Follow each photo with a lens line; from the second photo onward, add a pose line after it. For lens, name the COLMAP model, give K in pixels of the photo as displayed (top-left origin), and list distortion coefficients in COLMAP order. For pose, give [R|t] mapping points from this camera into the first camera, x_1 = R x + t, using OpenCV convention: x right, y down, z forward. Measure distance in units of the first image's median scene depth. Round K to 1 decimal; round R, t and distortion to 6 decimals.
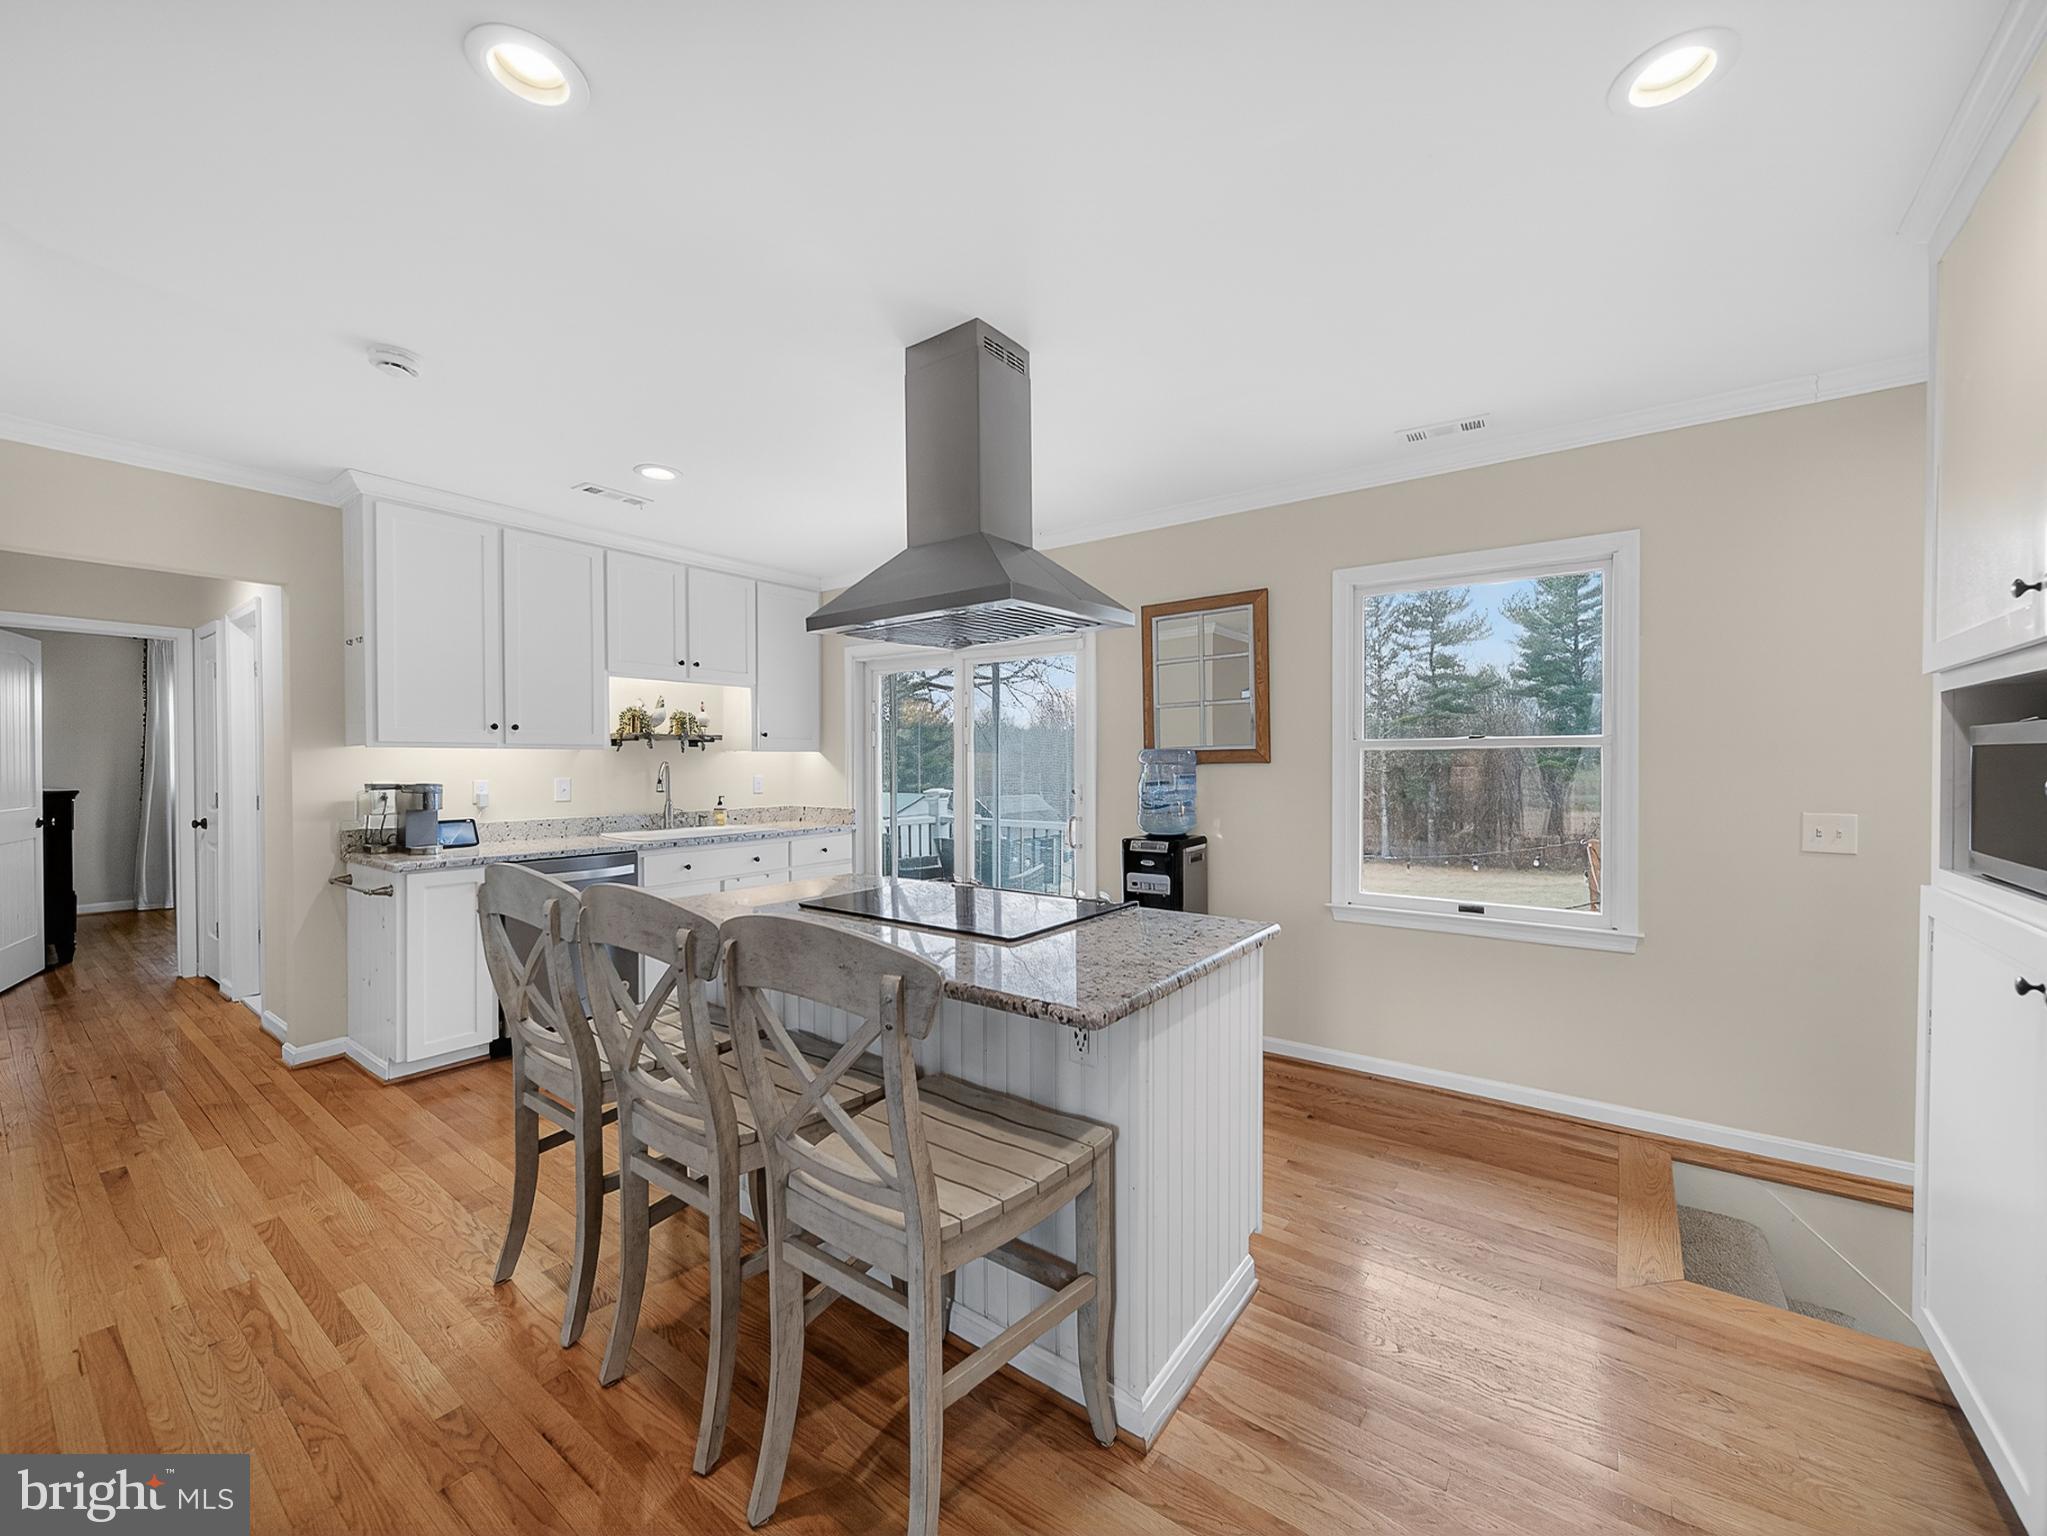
lens RADIAL K [[806.7, 0, 1026.5], [0, 806.7, 764.4], [0, 0, 1]] dist [-0.001690, -0.001257]
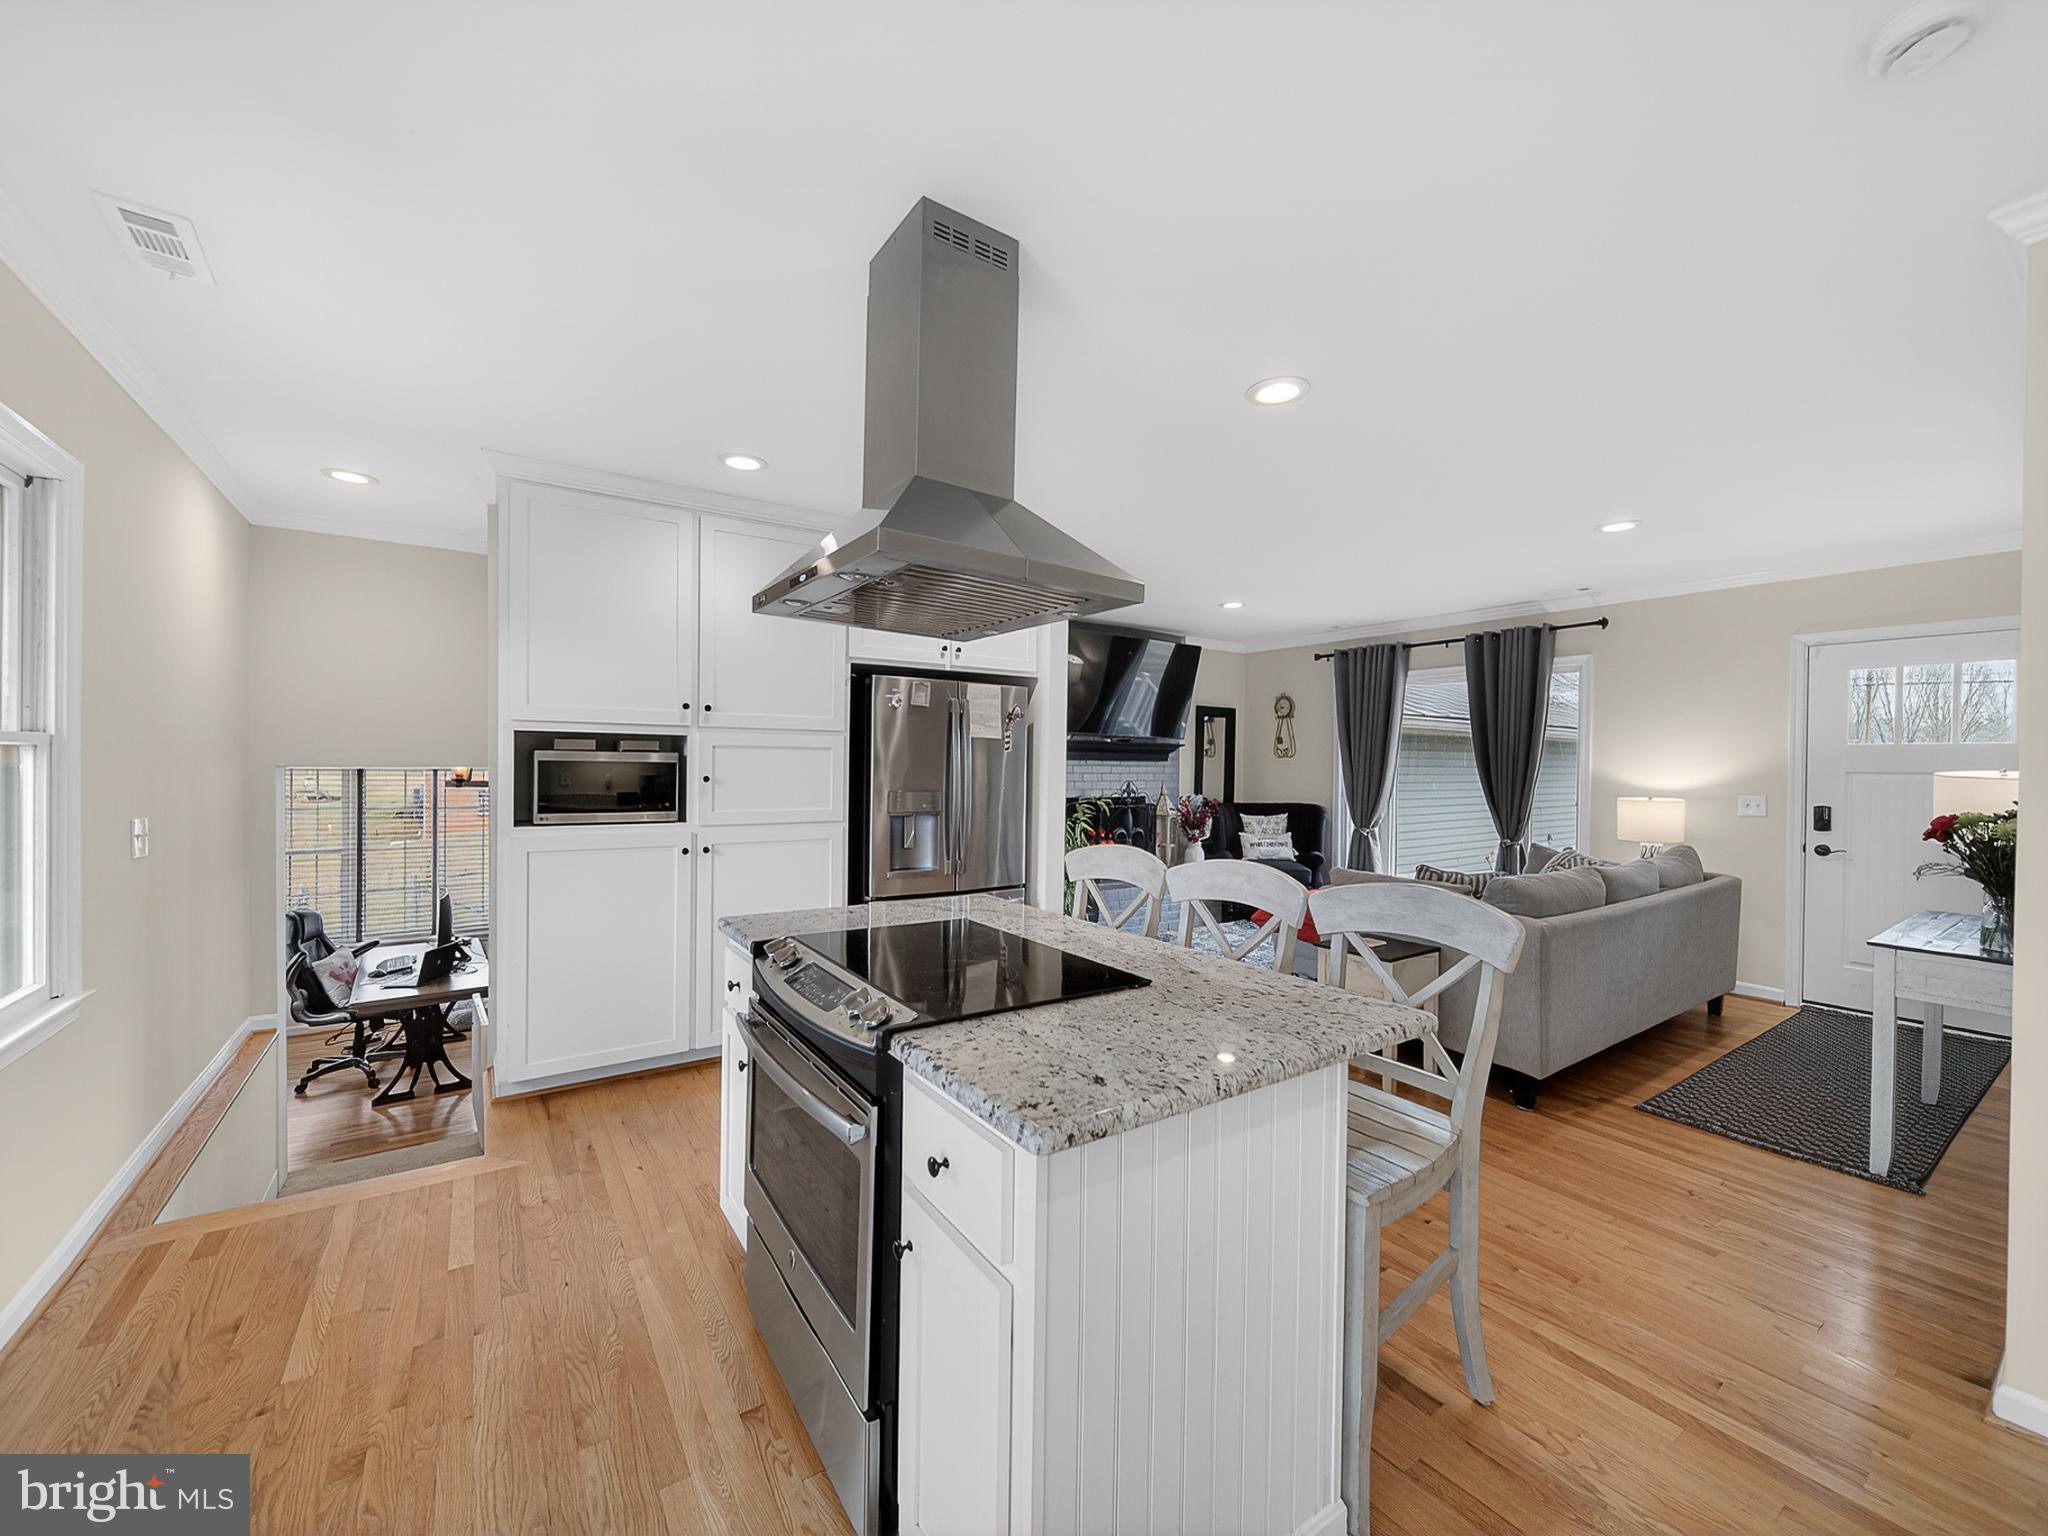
lens RADIAL K [[807.0, 0, 1022.4], [0, 807.0, 772.8], [0, 0, 1]] dist [-0.001690, -0.001257]
pose [[-0.942607, -0.013652, 0.333626, -0.247908], [-0.009688, 0.999861, 0.013544, -0.013231], [-0.333765, 0.009535, -0.942608, 1.029593]]
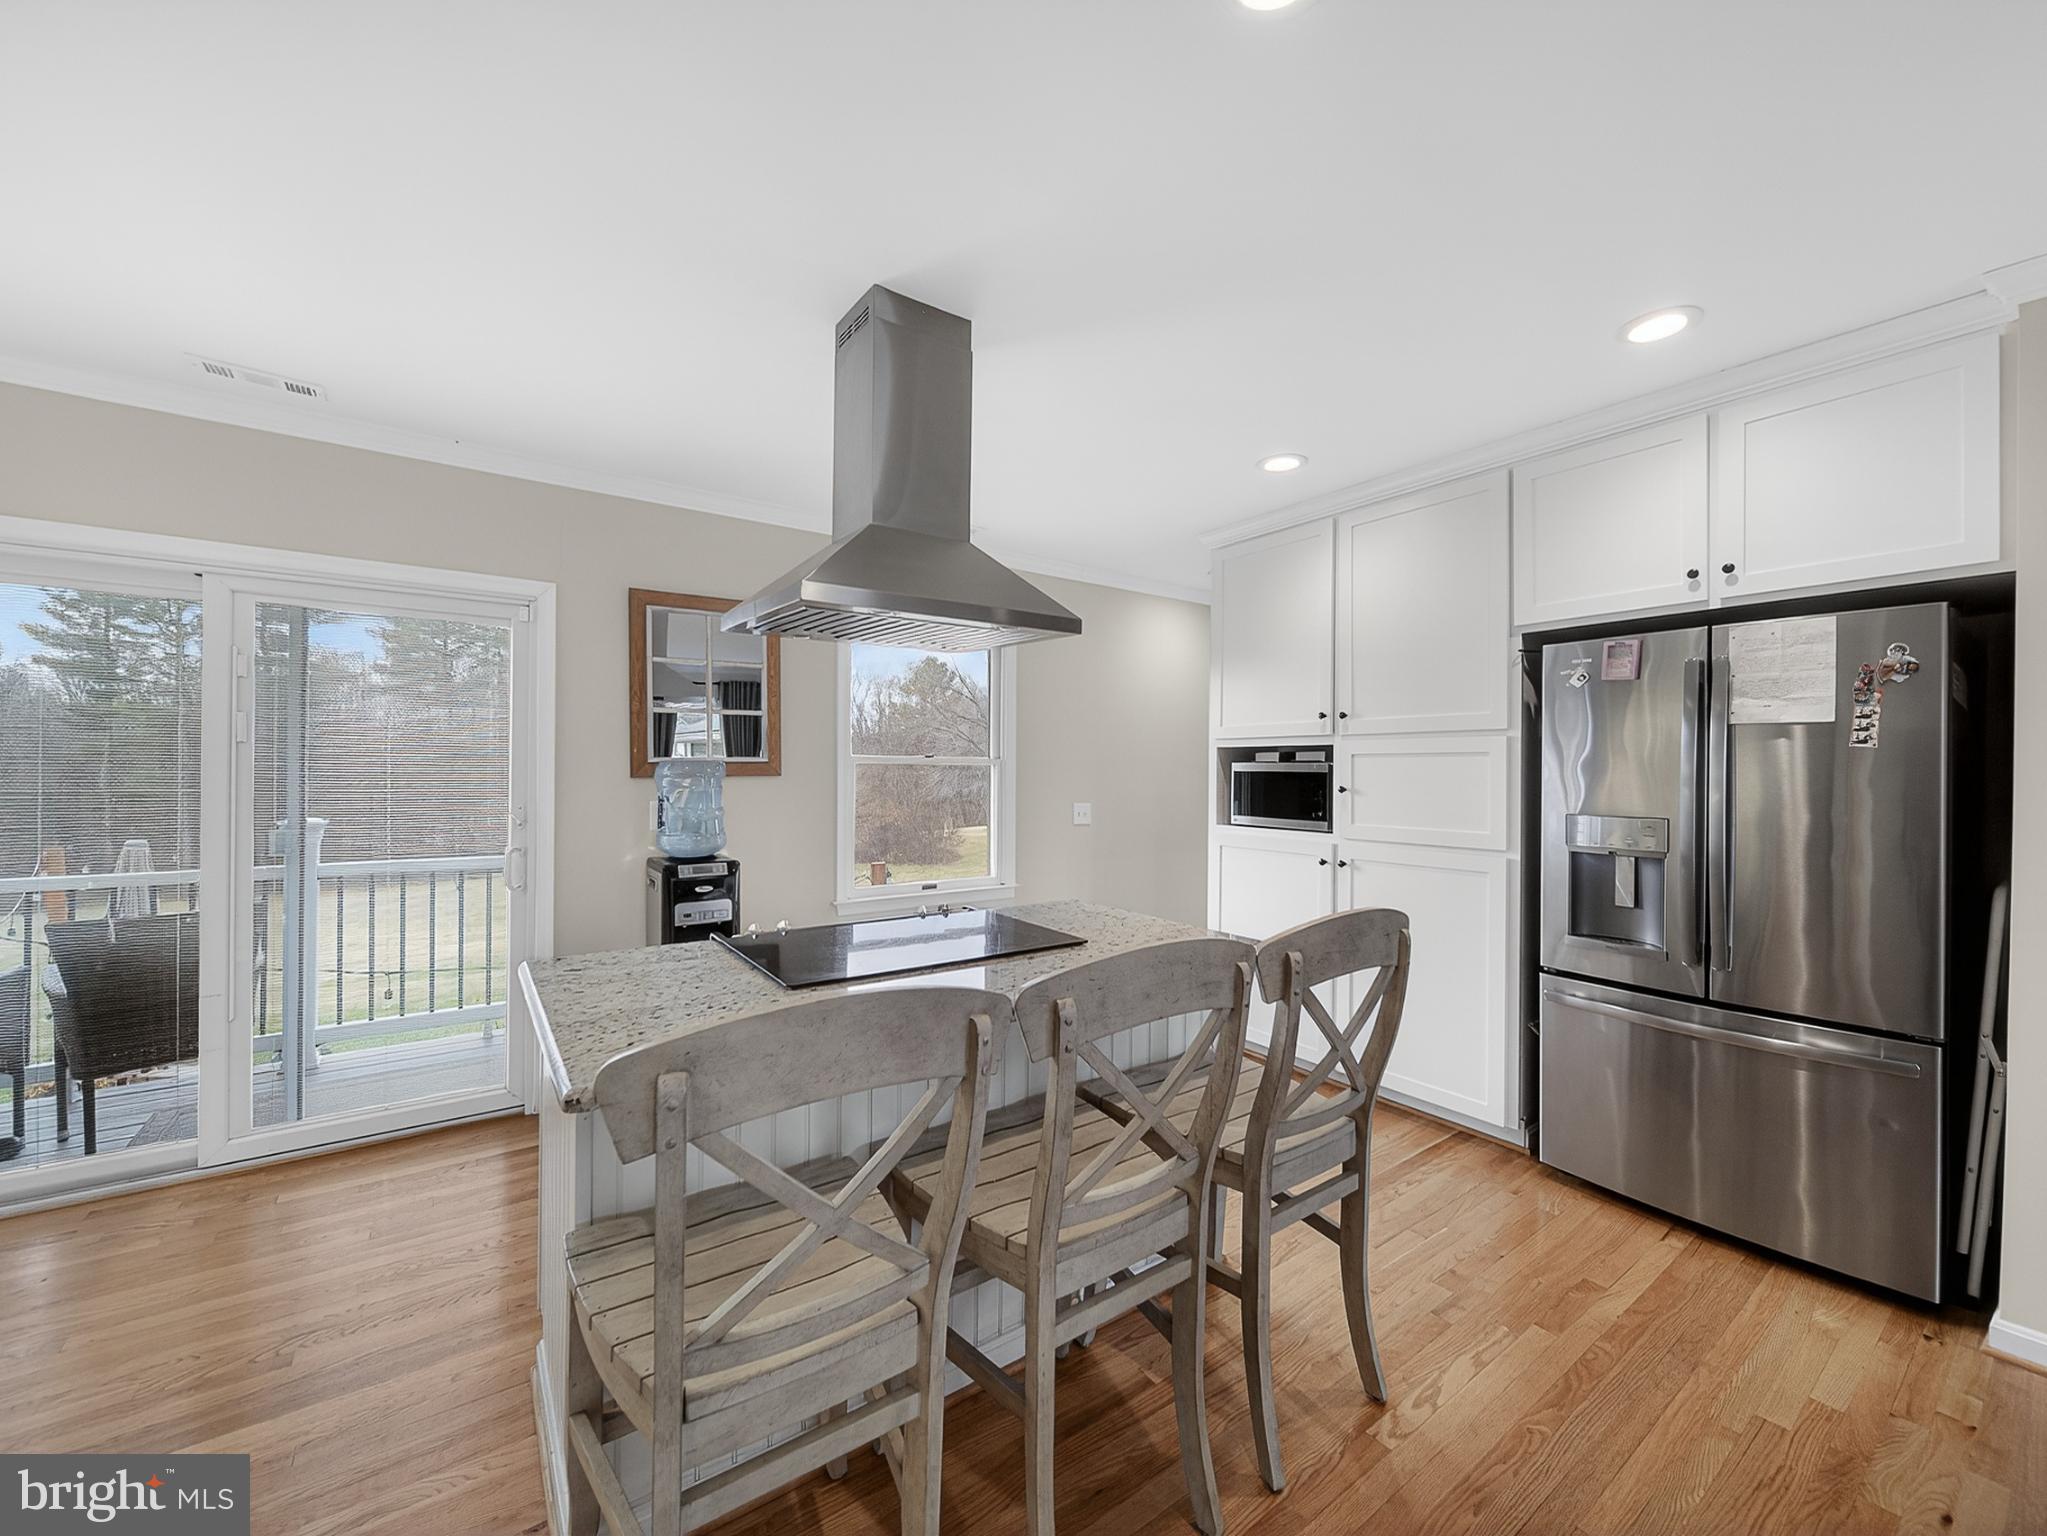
lens RADIAL K [[806.7, 0, 1031.5], [0, 806.7, 766.5], [0, 0, 1]] dist [-0.001690, -0.001257]
pose [[0.301378, 0.006462, 0.953483, -0.532621], [-0.004802, 0.999975, -0.005259, -0.009090], [-0.953493, -0.002993, 0.301402, 0.356222]]
